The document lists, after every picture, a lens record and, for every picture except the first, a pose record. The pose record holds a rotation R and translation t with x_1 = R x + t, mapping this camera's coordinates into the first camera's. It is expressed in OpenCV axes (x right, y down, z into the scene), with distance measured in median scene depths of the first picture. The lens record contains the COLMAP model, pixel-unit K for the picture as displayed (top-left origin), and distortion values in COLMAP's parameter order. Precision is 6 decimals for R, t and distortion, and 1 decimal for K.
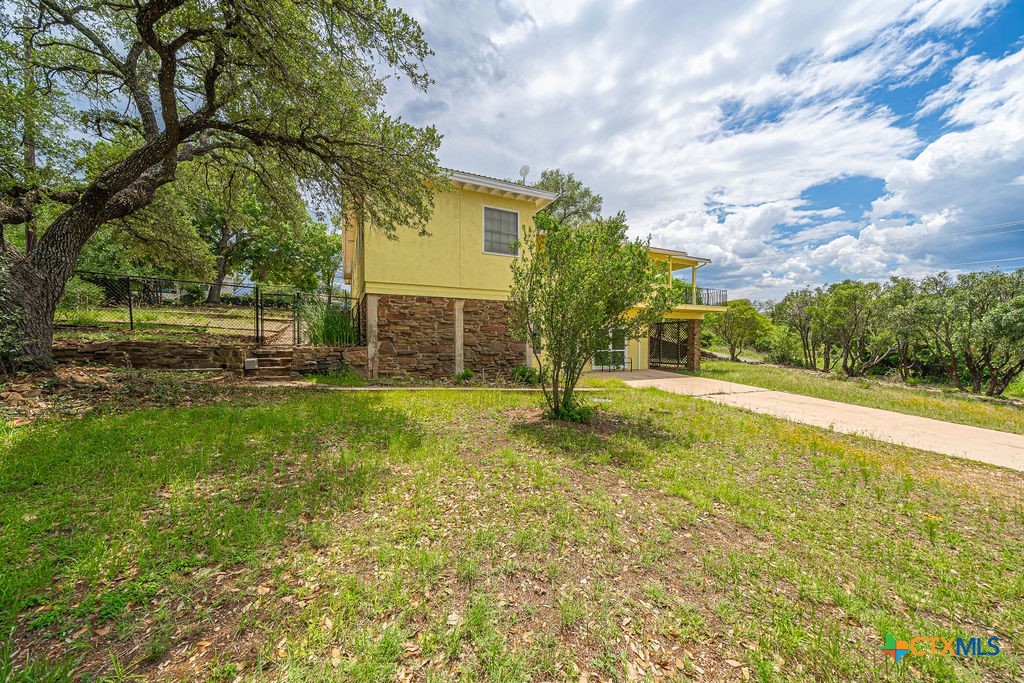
lens RADIAL K [[354.5, 0, 512.0], [0, 354.5, 341.5], [0, 0, 1]] dist [-0.000931, -0.000039]
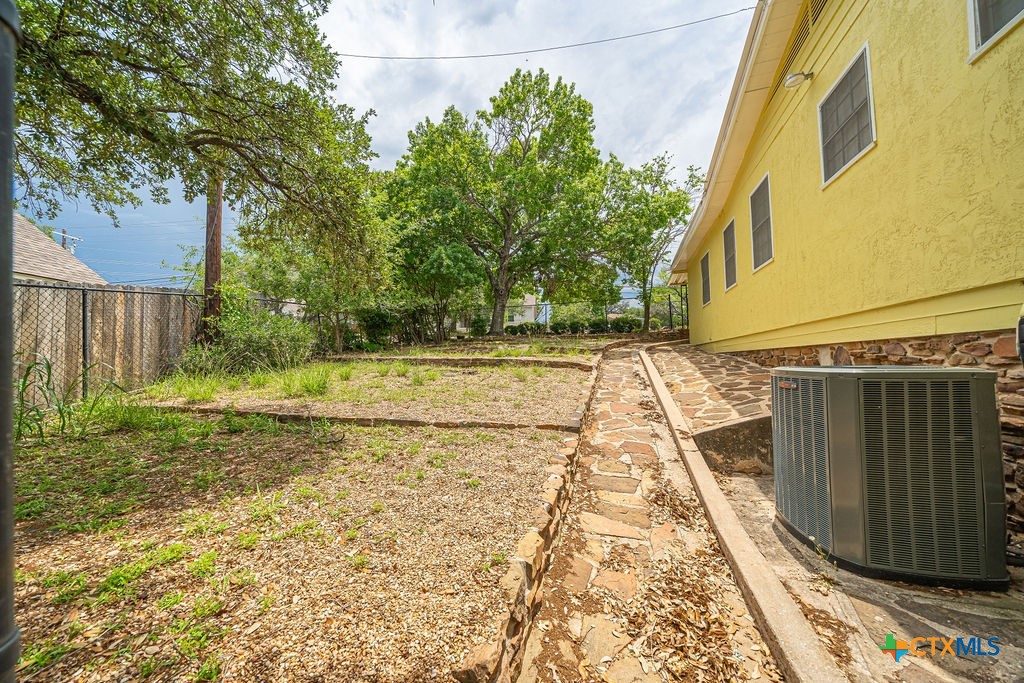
lens RADIAL K [[354.5, 0, 512.0], [0, 354.5, 341.5], [0, 0, 1]] dist [-0.000931, -0.000039]
pose [[0.729601, -0.036177, -0.682916, -0.303449], [0.005426, 0.998875, -0.047118, -0.052321], [0.683852, 0.030672, 0.728976, 0.459318]]
